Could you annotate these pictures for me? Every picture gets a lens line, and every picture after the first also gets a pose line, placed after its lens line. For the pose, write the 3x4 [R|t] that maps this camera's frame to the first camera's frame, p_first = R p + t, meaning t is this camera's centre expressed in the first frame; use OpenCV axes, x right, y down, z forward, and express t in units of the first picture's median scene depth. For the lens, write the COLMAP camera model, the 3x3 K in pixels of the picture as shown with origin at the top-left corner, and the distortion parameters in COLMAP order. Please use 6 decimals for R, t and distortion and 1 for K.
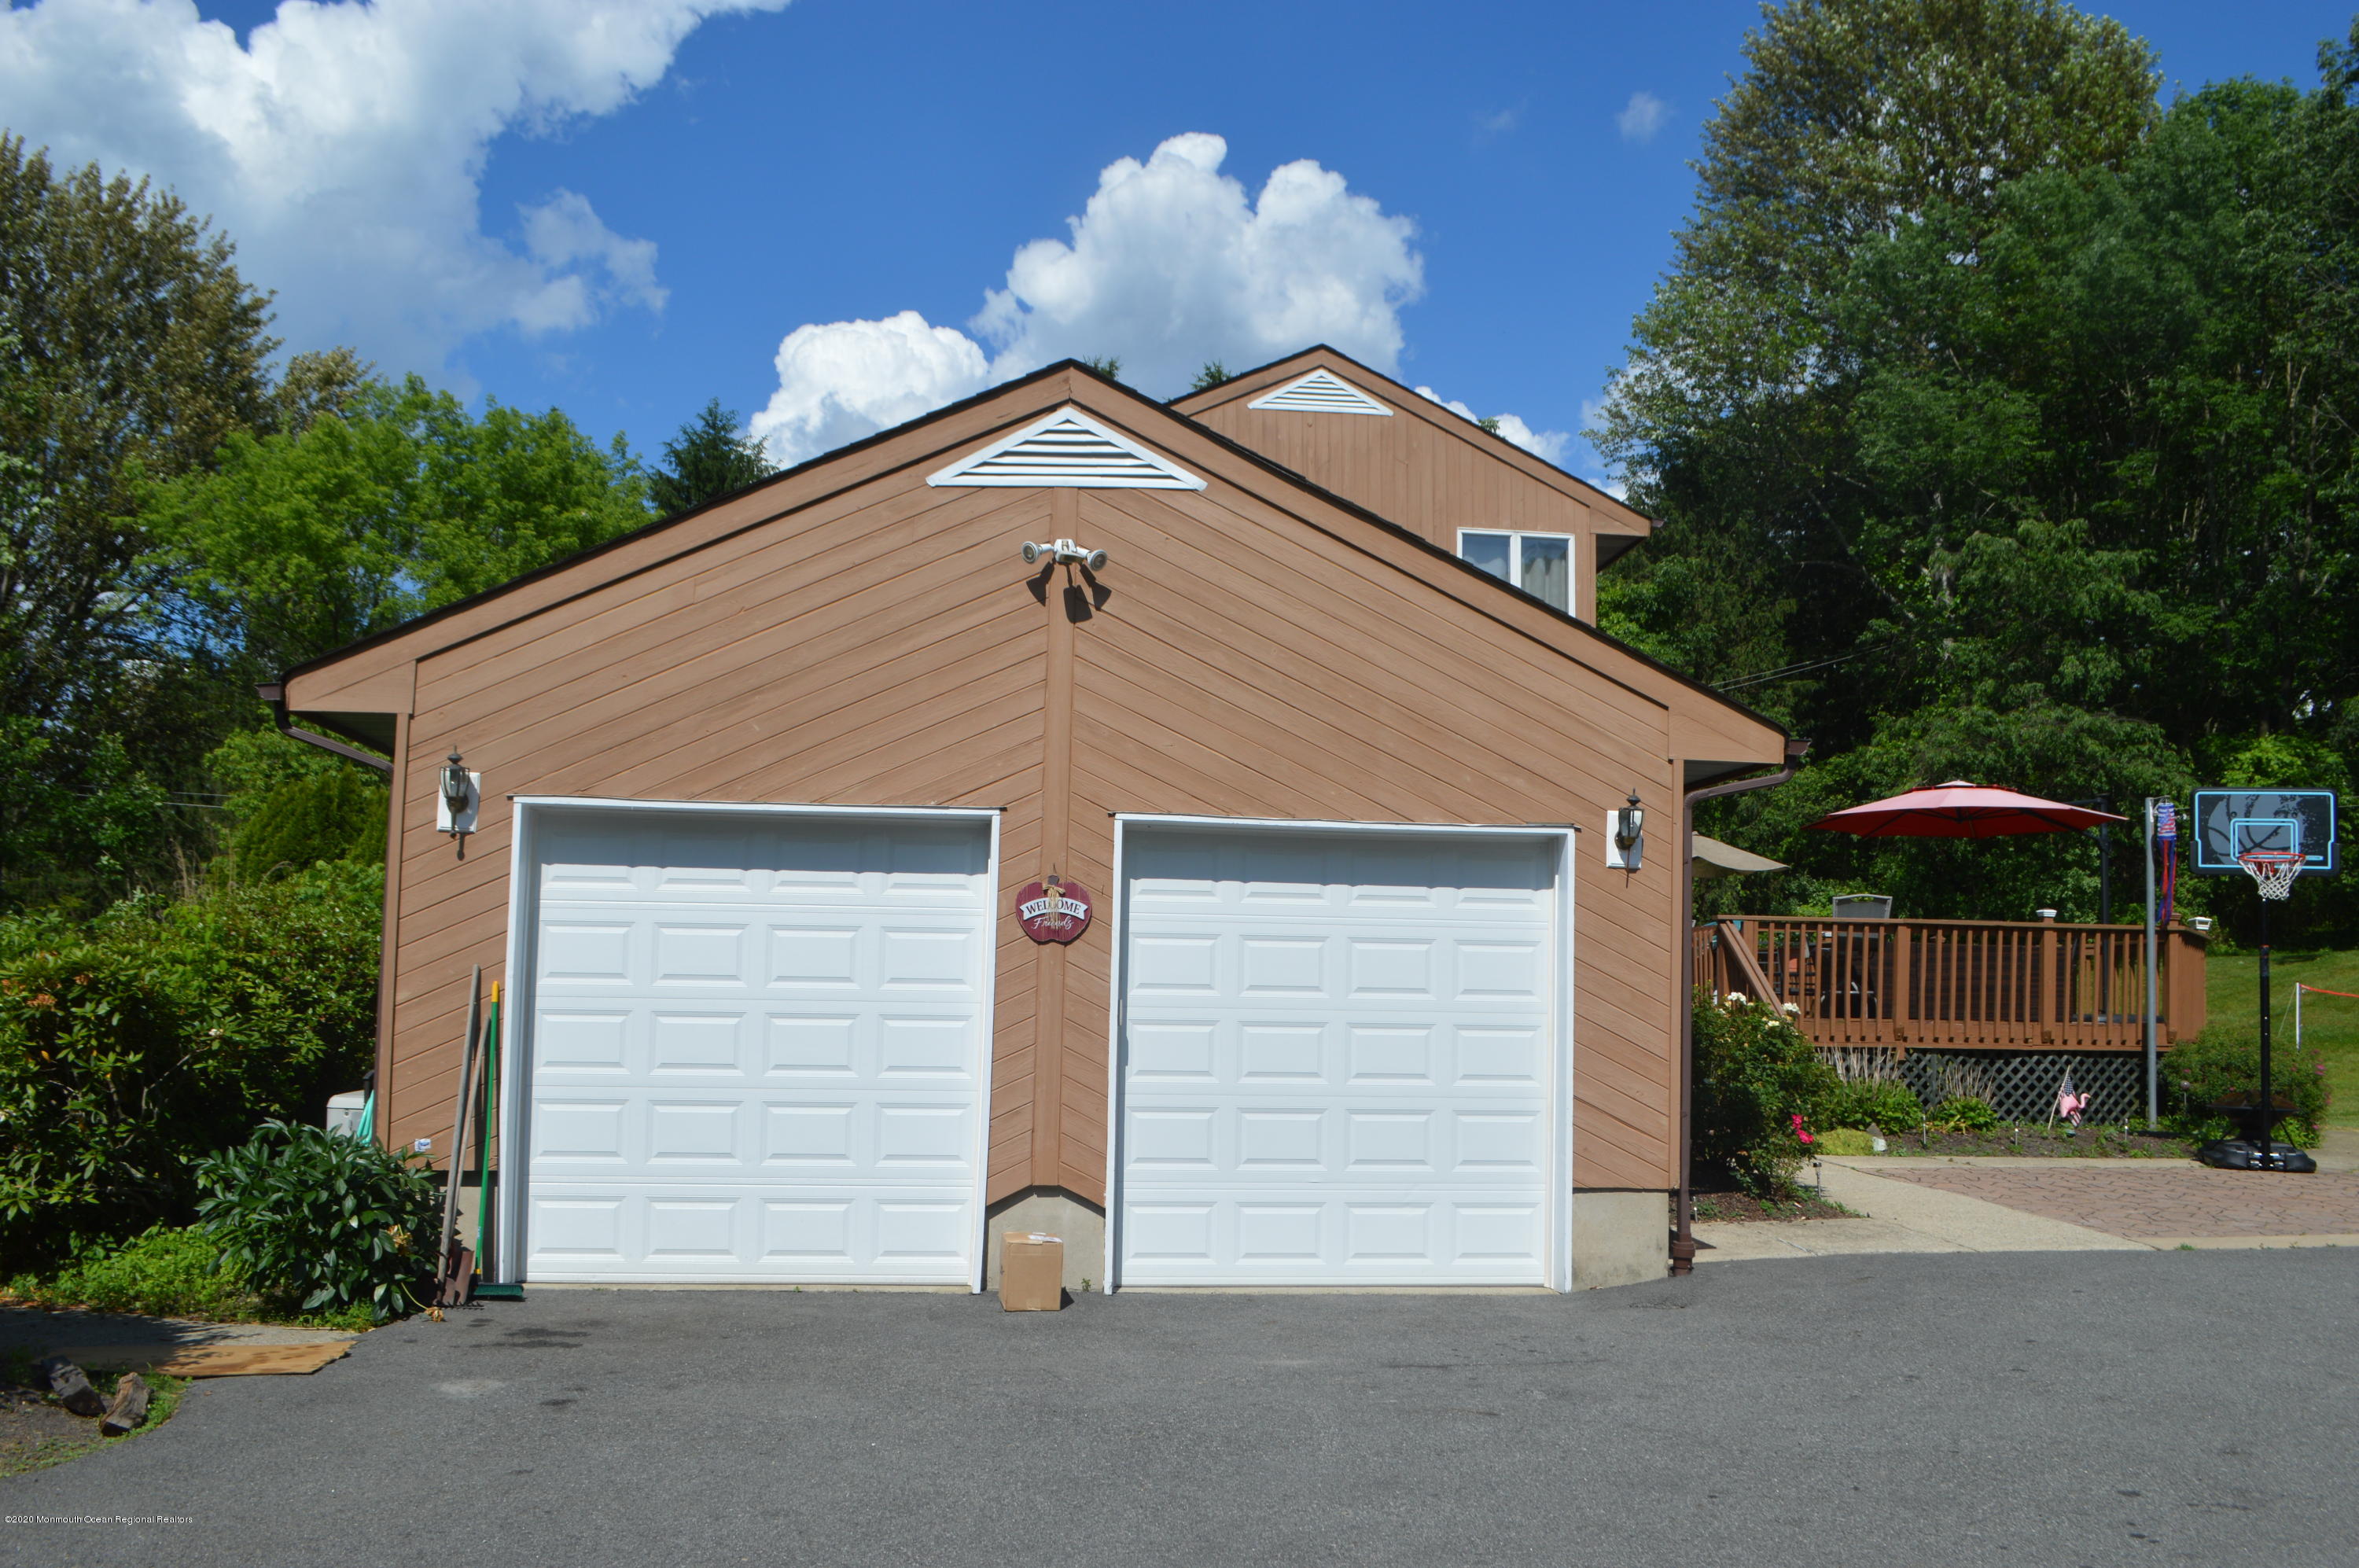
lens RADIAL K [[1855.8, 0, 1174.7], [0, 1855.8, 846.0], [0, 0, 1]] dist [-0.001325, -0.003726]
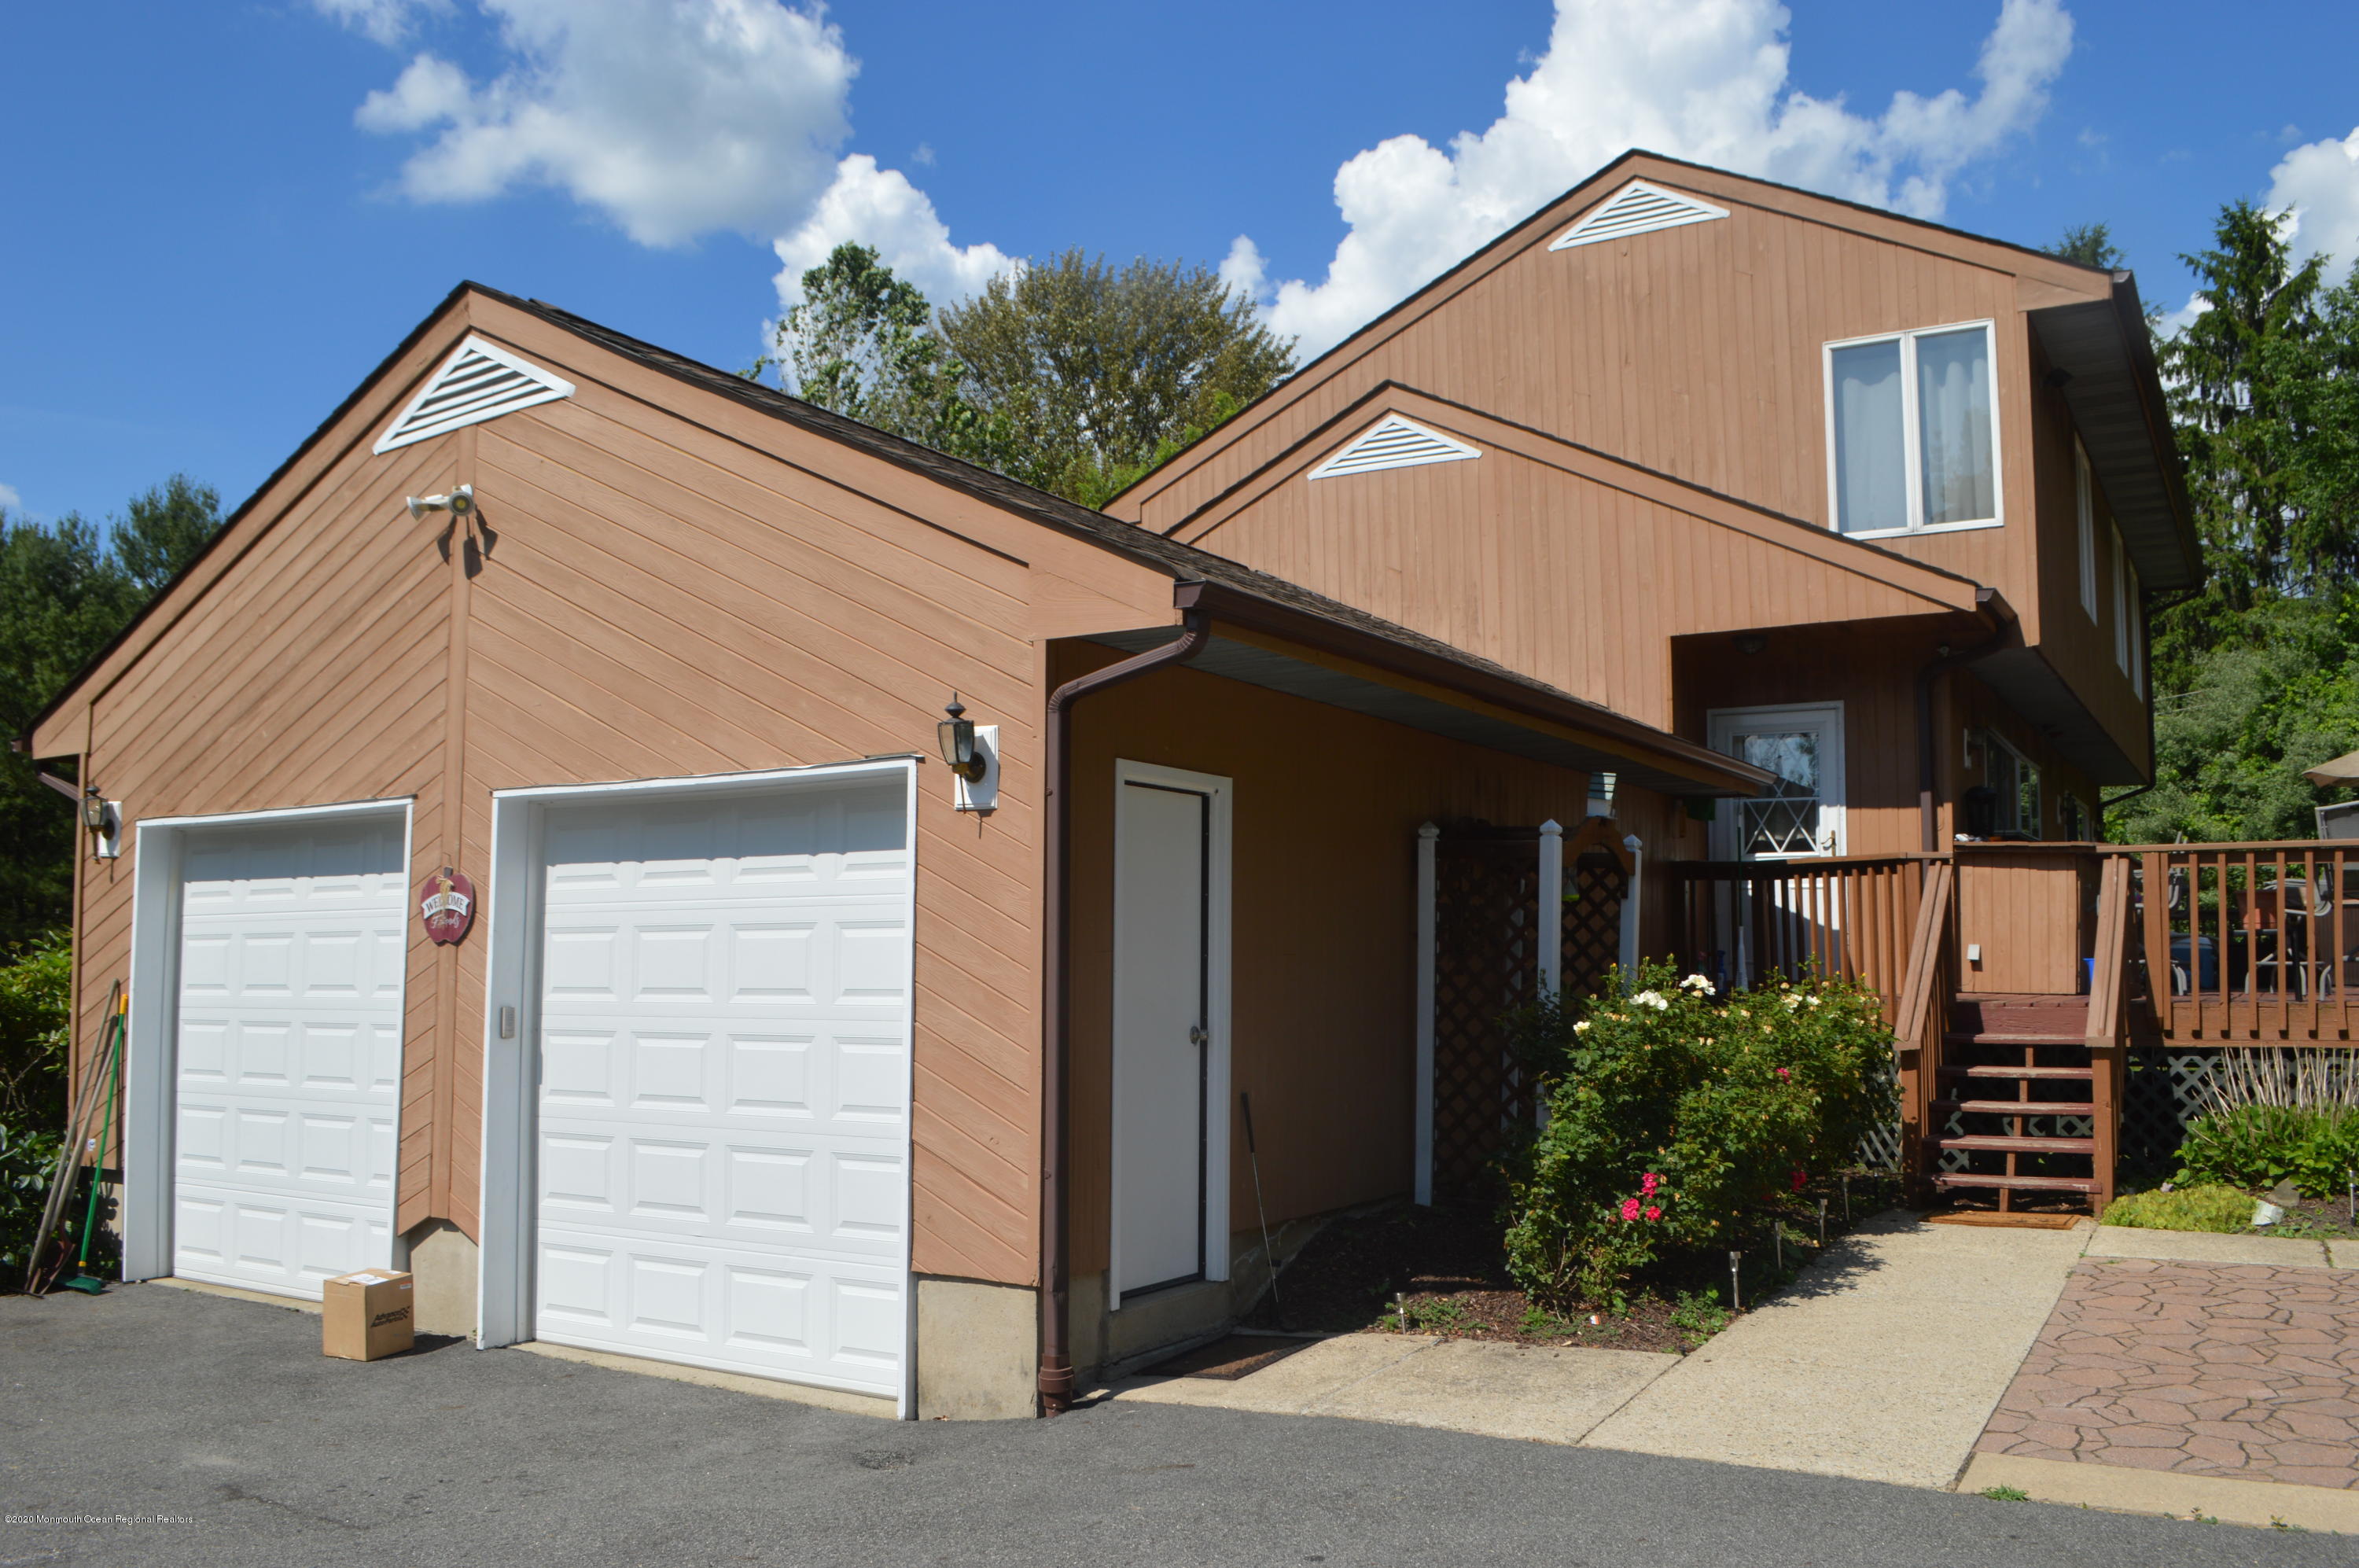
lens RADIAL K [[1855.8, 0, 1178.3], [0, 1855.8, 790.5], [0, 0, 1]] dist [-0.001325, -0.003726]
pose [[0.771109, -0.078040, -0.631902, 0.749425], [0.076313, 0.996634, -0.029959, 0.031958], [0.632113, -0.025120, 0.774469, 0.526660]]
